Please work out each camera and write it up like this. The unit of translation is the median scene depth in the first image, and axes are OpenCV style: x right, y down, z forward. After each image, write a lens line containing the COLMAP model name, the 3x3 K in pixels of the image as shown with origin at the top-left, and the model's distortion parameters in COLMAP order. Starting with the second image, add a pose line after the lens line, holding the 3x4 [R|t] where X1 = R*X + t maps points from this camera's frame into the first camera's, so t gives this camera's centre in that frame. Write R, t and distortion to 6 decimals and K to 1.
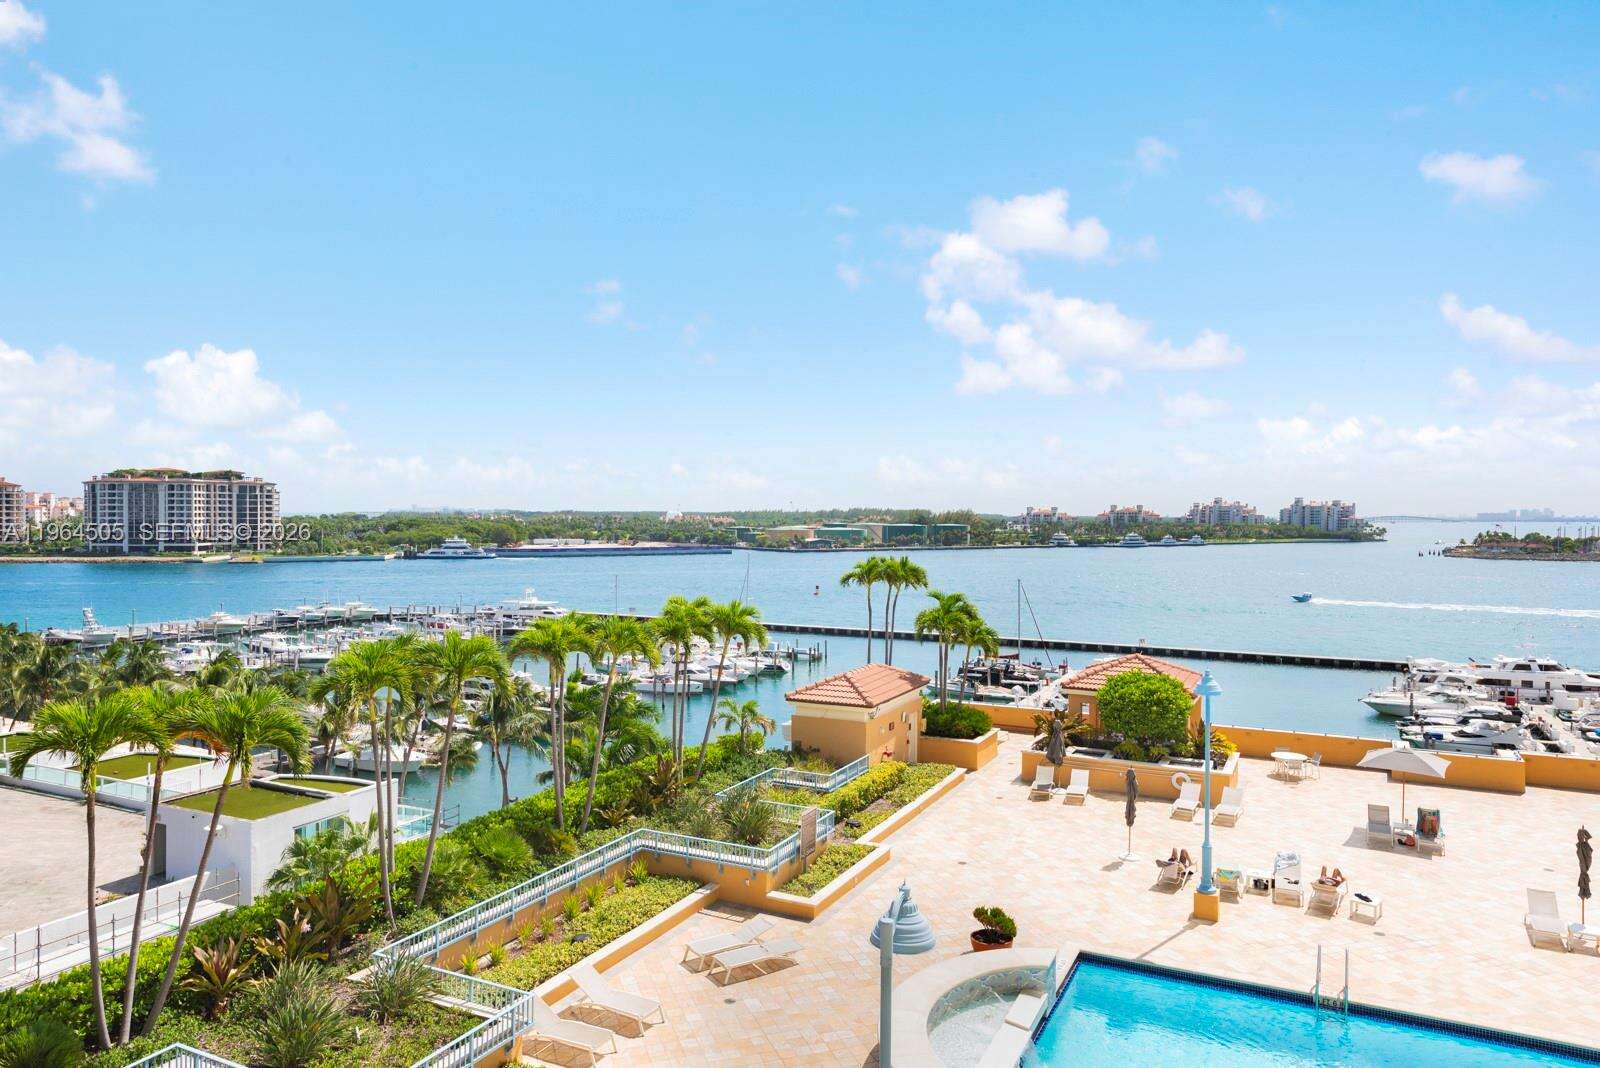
lens RADIAL K [[1090.6, 0, 807.1], [0, 1090.6, 537.2], [0, 0, 1]] dist [0.004495, 0.006984]
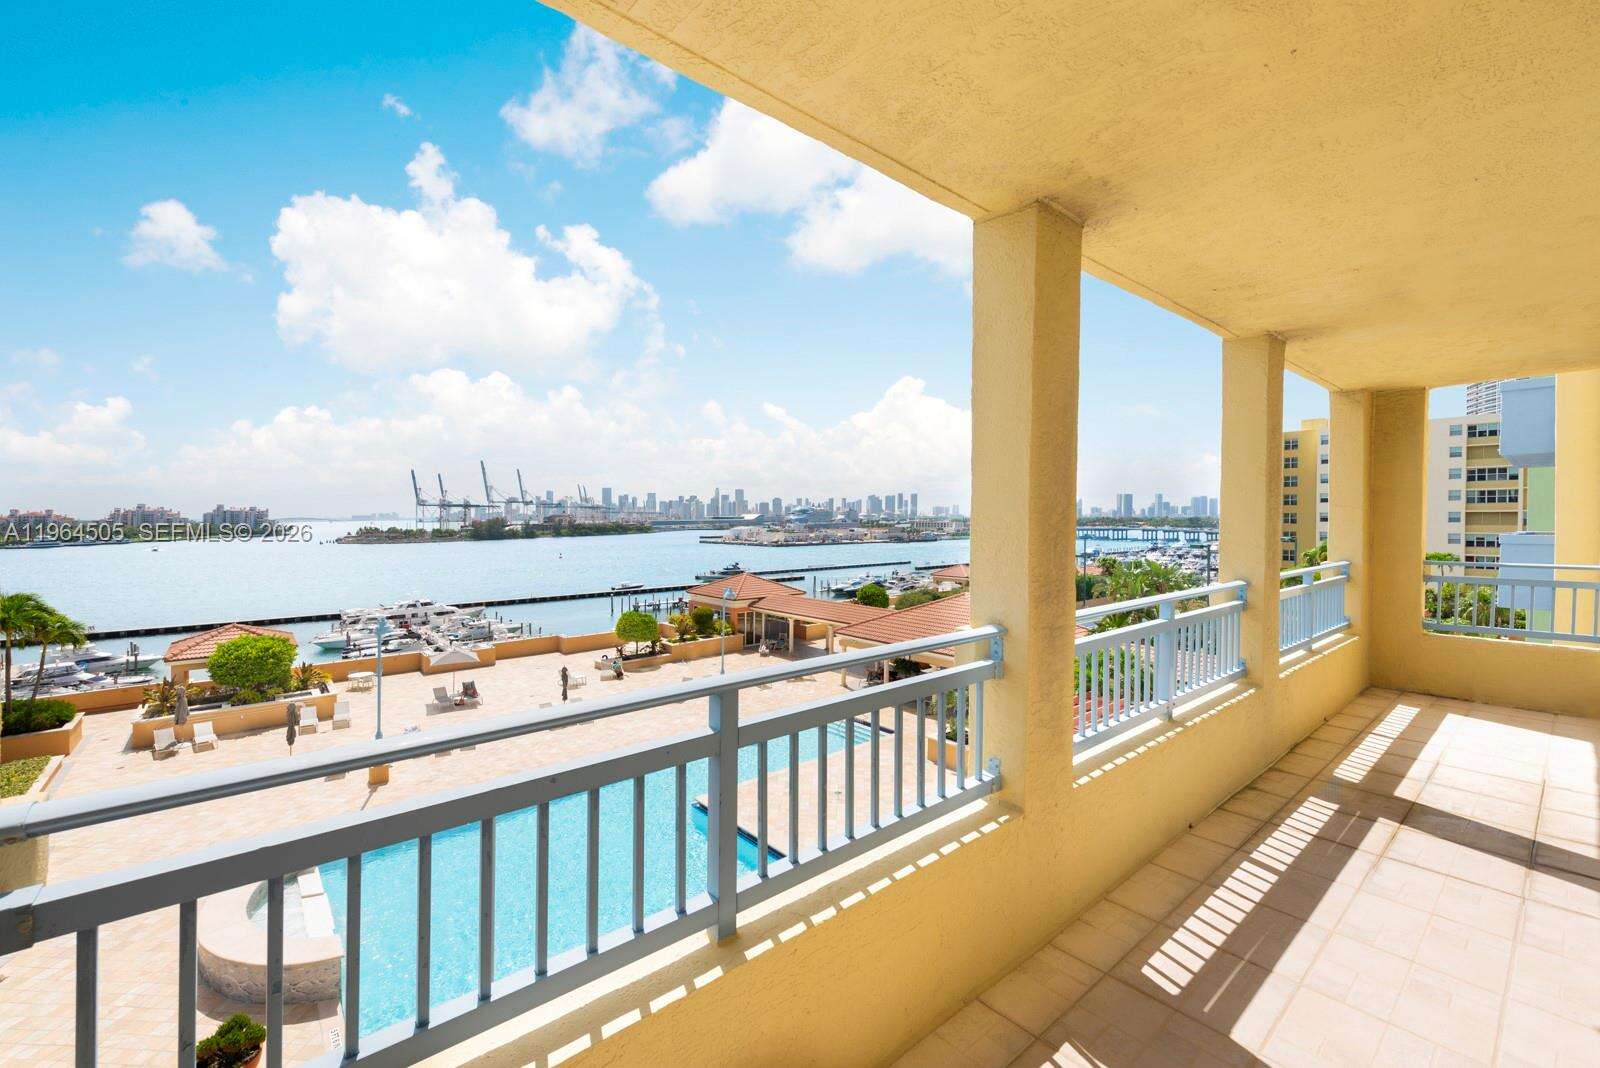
lens RADIAL K [[722.3, 0, 791.7], [0, 722.3, 524.1], [0, 0, 1]] dist [-0.003070, -0.000015]
pose [[0.340903, -0.015358, 0.939973, -0.204196], [0.025662, 0.999646, 0.007026, -0.000628], [-0.939748, 0.021726, 0.341177, 0.062357]]
